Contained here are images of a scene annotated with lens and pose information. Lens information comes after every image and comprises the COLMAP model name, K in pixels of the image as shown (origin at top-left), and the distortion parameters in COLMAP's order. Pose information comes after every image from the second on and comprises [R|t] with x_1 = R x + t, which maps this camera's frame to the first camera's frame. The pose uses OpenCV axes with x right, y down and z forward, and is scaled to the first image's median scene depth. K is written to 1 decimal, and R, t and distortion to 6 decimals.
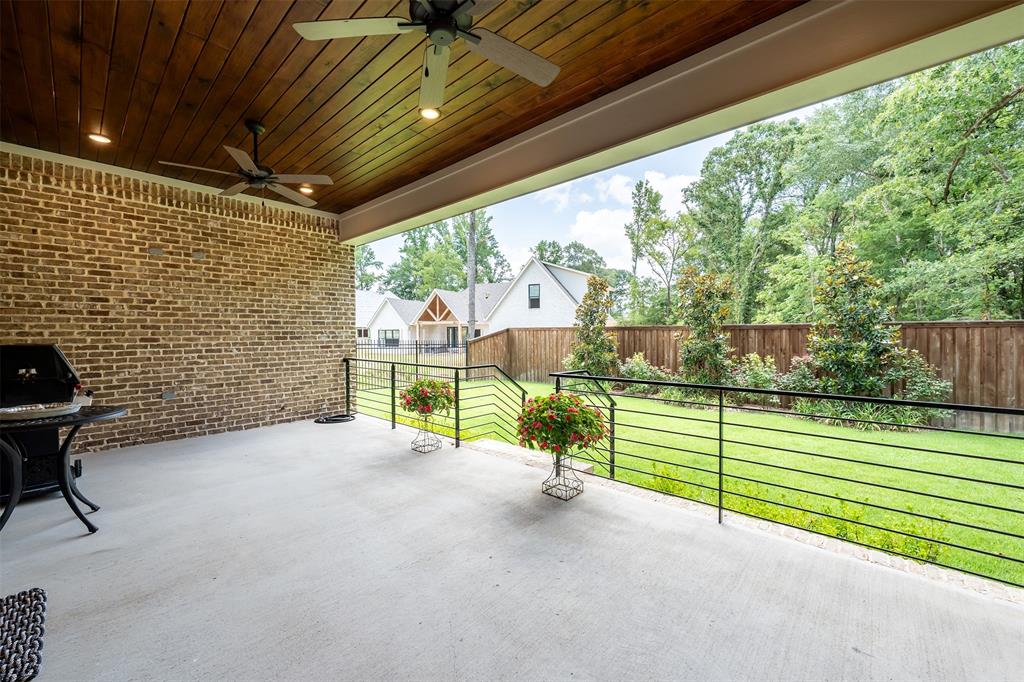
lens RADIAL K [[402.6, 0, 506.7], [0, 402.6, 335.1], [0, 0, 1]] dist [0.002980, 0.000137]
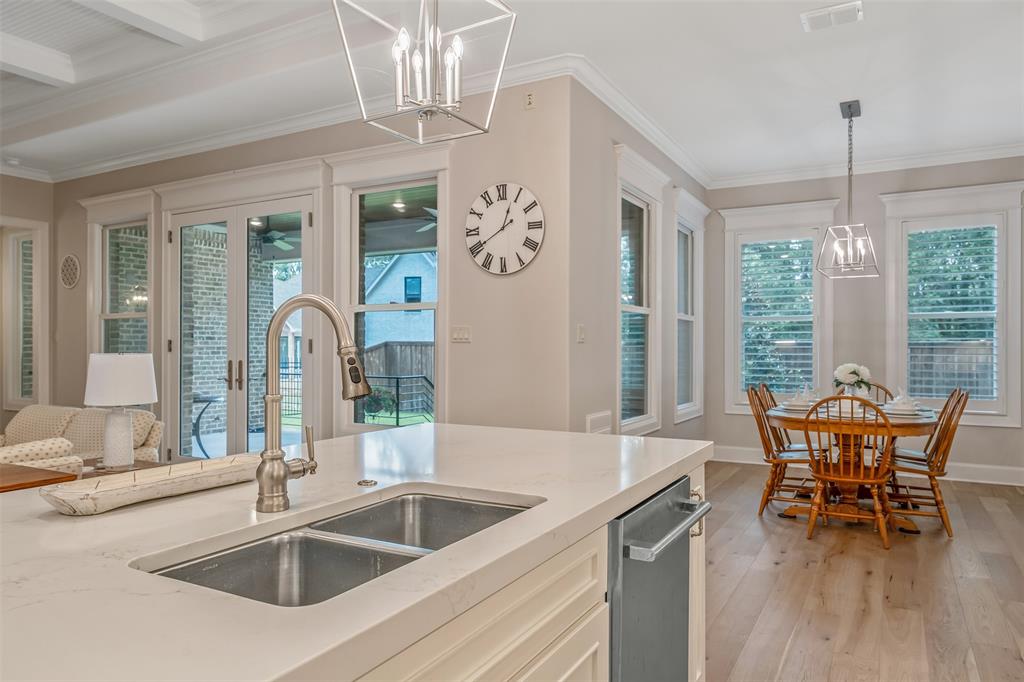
lens RADIAL K [[694.5, 0, 515.2], [0, 694.5, 344.0], [0, 0, 1]] dist [-0.007194, -0.000279]
pose [[0.971519, 0.006812, 0.236863, -0.225879], [-0.004019, 0.999917, -0.012273, 0.003244], [-0.236927, 0.010972, 0.971466, -0.978324]]
